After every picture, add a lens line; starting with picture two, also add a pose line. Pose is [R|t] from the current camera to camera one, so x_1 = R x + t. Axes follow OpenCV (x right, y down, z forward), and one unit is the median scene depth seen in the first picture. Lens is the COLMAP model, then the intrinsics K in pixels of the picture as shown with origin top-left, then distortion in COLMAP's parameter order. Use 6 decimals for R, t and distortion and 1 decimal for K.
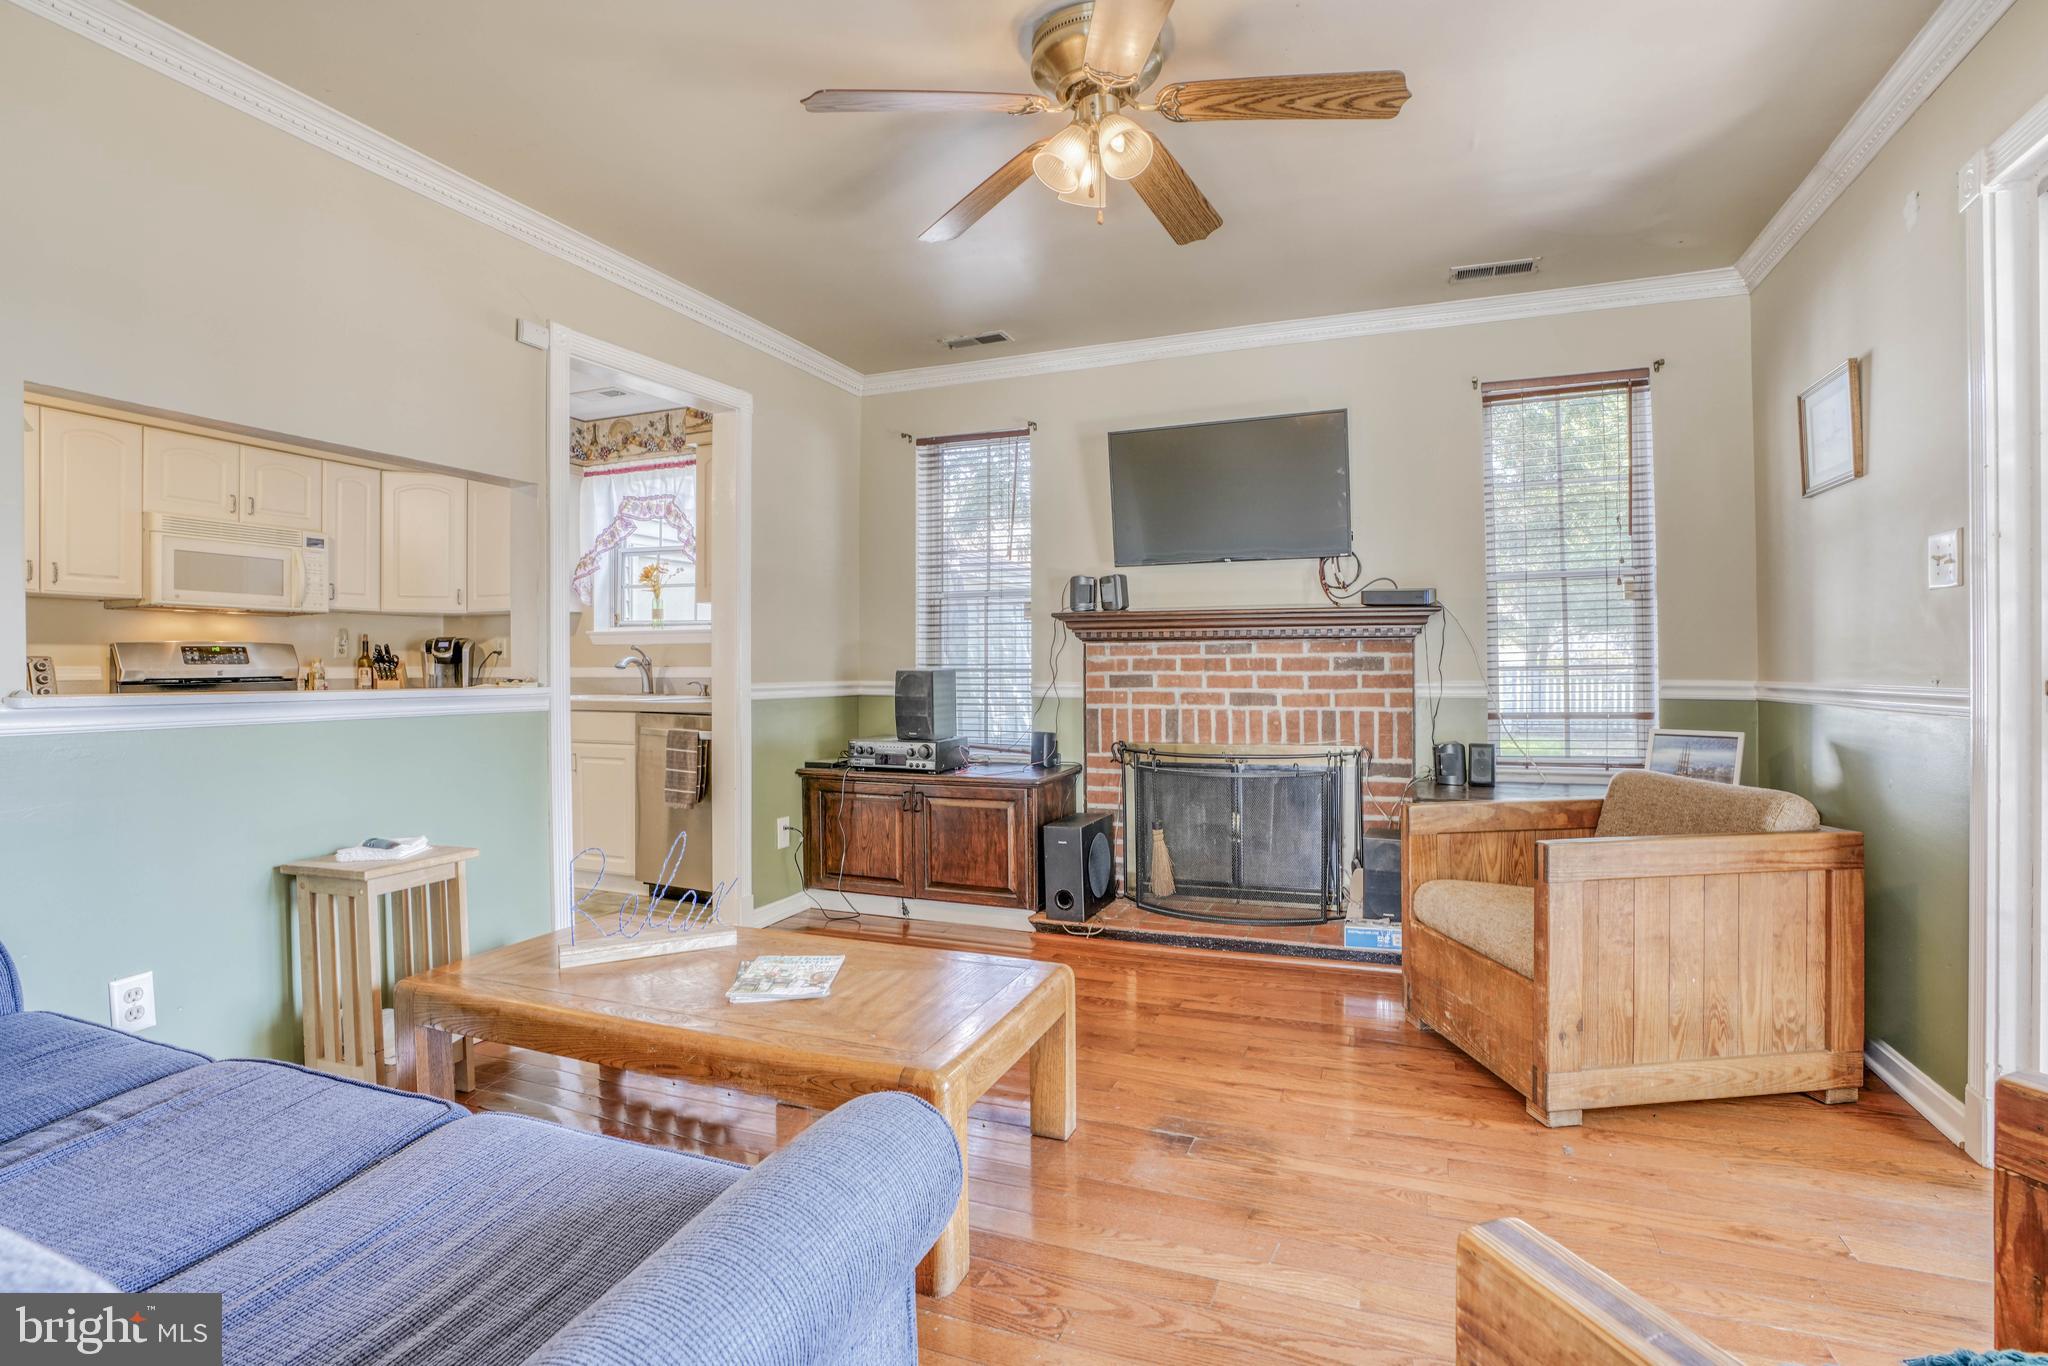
lens RADIAL K [[1009.2, 0, 1014.3], [0, 1009.2, 675.1], [0, 0, 1]] dist [-0.069245, 0.026282]
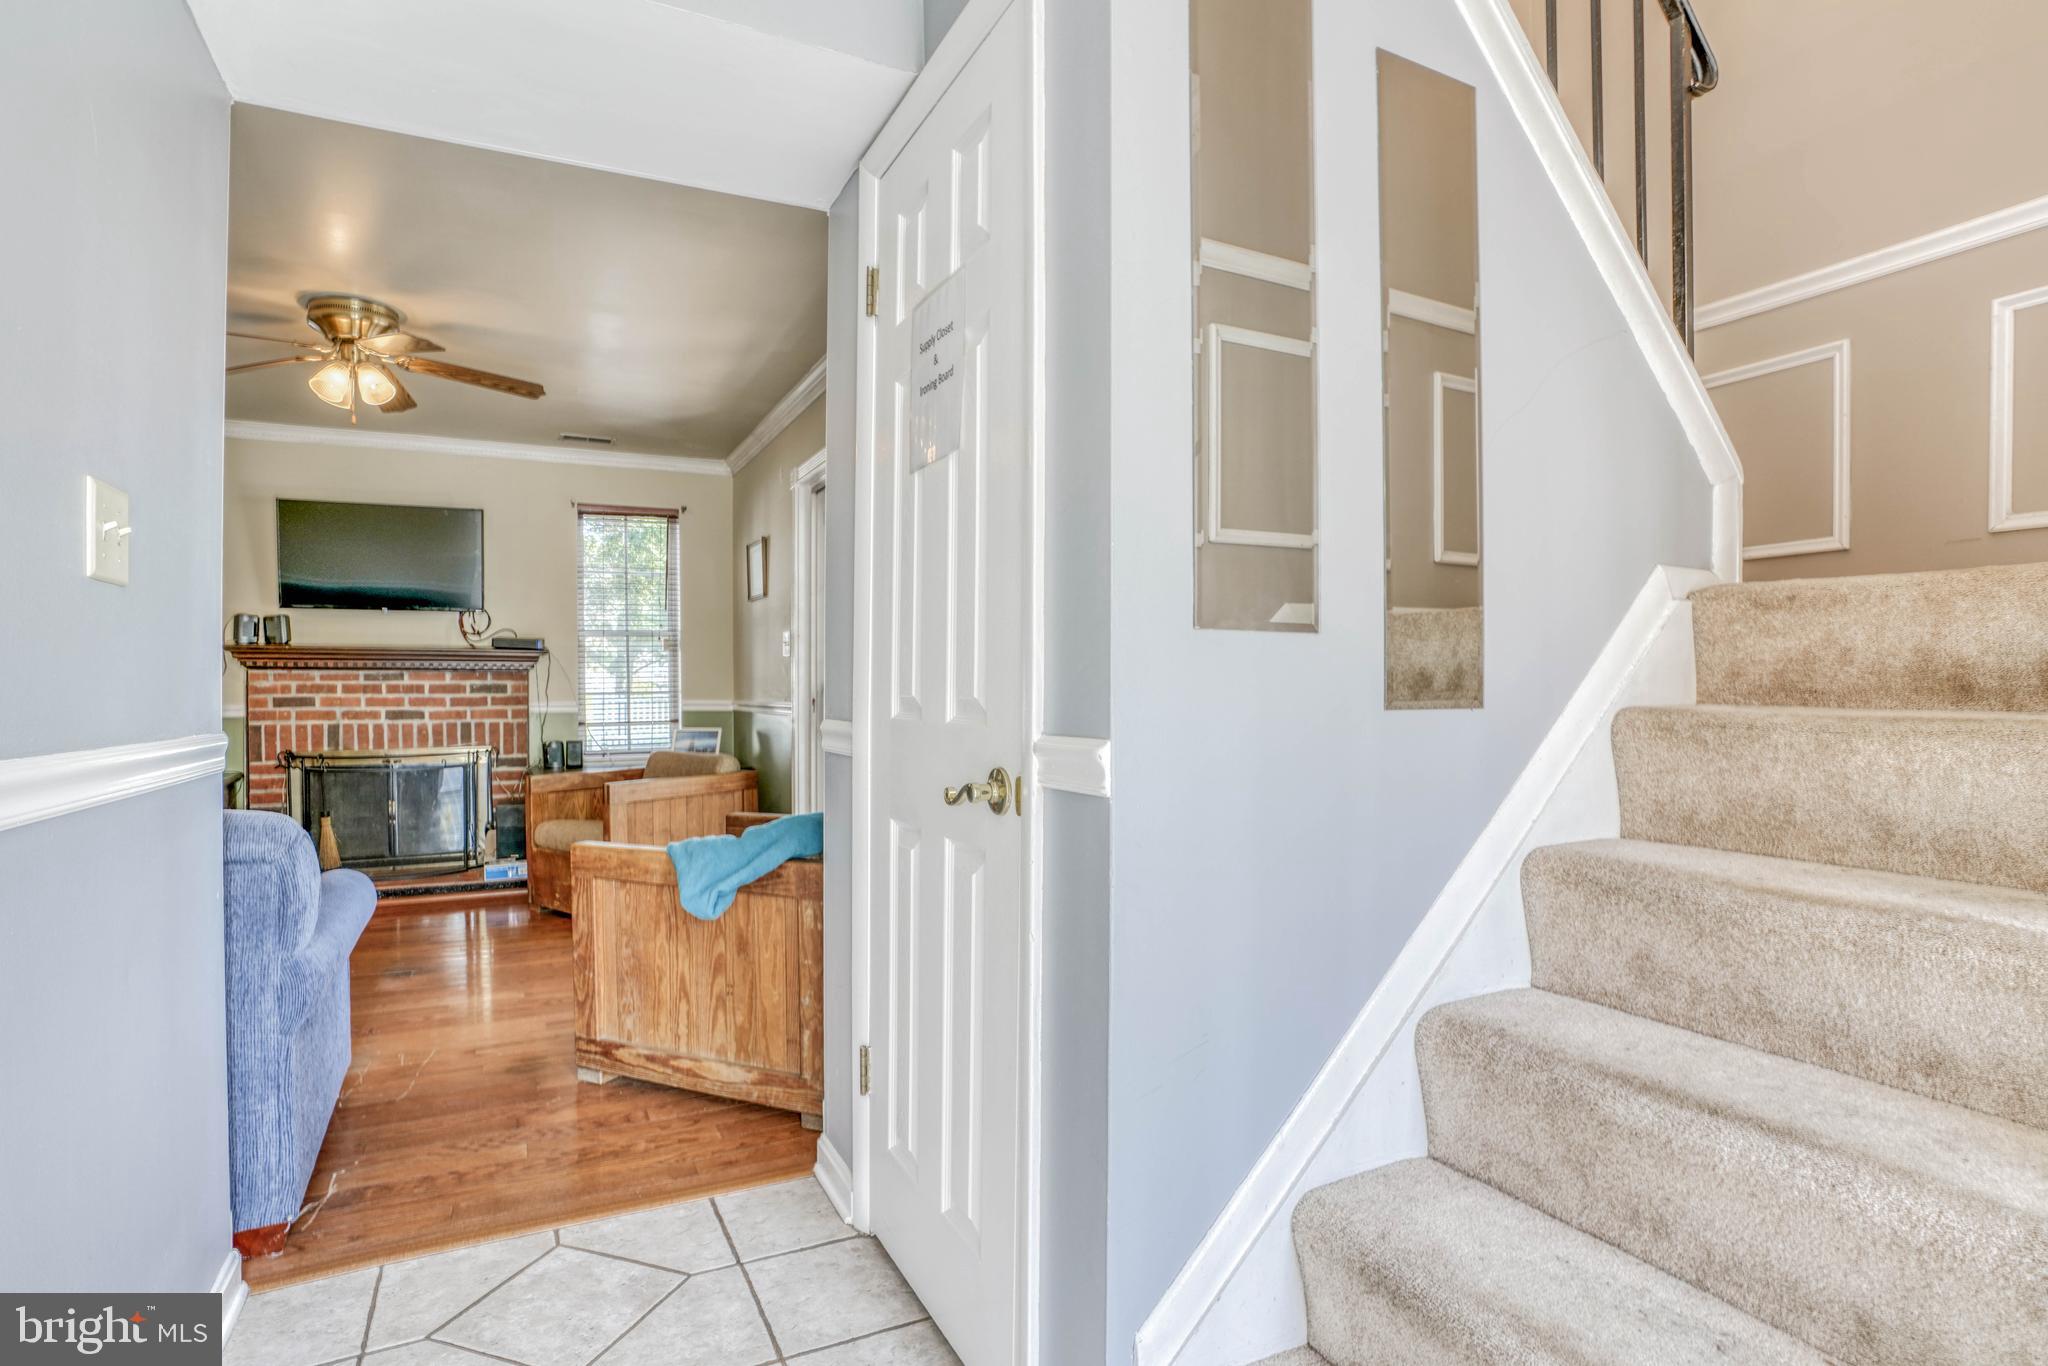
lens RADIAL K [[1009.2, 0, 1014.3], [0, 1009.2, 675.1], [0, 0, 1]] dist [-0.069245, 0.026282]
pose [[0.655260, 0.013419, 0.755284, -0.221390], [0.003669, 0.999774, -0.020946, 0.001382], [-0.755395, 0.016496, 0.655063, -0.465997]]
